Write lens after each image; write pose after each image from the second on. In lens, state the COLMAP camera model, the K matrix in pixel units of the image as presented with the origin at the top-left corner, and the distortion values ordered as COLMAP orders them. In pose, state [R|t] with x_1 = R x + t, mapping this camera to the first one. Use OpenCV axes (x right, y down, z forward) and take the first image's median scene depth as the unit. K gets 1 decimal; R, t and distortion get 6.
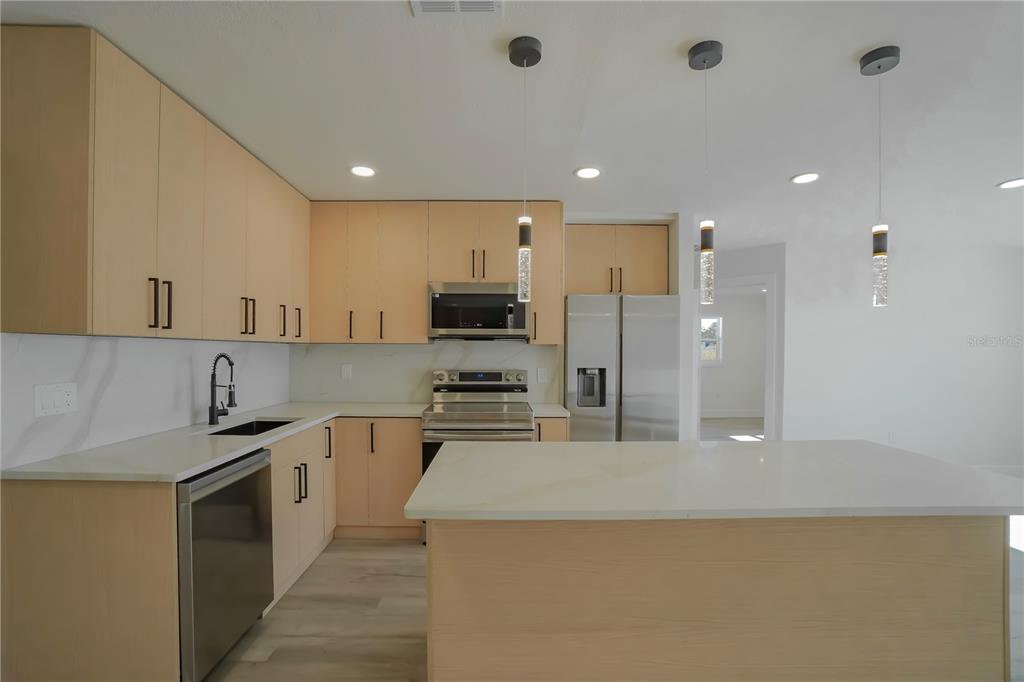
lens RADIAL K [[475.2, 0, 523.0], [0, 475.2, 357.4], [0, 0, 1]] dist [-0.045564, 0.008090]
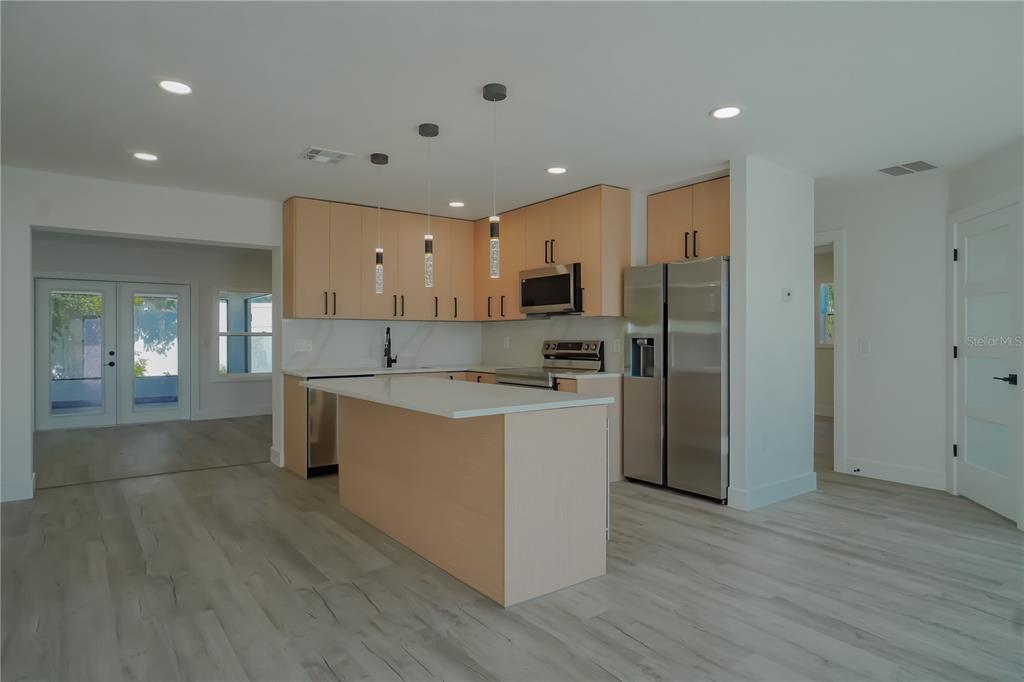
lens RADIAL K [[609.5, 0, 502.8], [0, 609.5, 338.9], [0, 0, 1]] dist [0.005200, 0.000685]
pose [[0.568858, -0.003157, -0.822430, 1.058854], [-0.005278, 0.999958, -0.007489, 0.035650], [0.822419, 0.008601, 0.568818, 0.016774]]
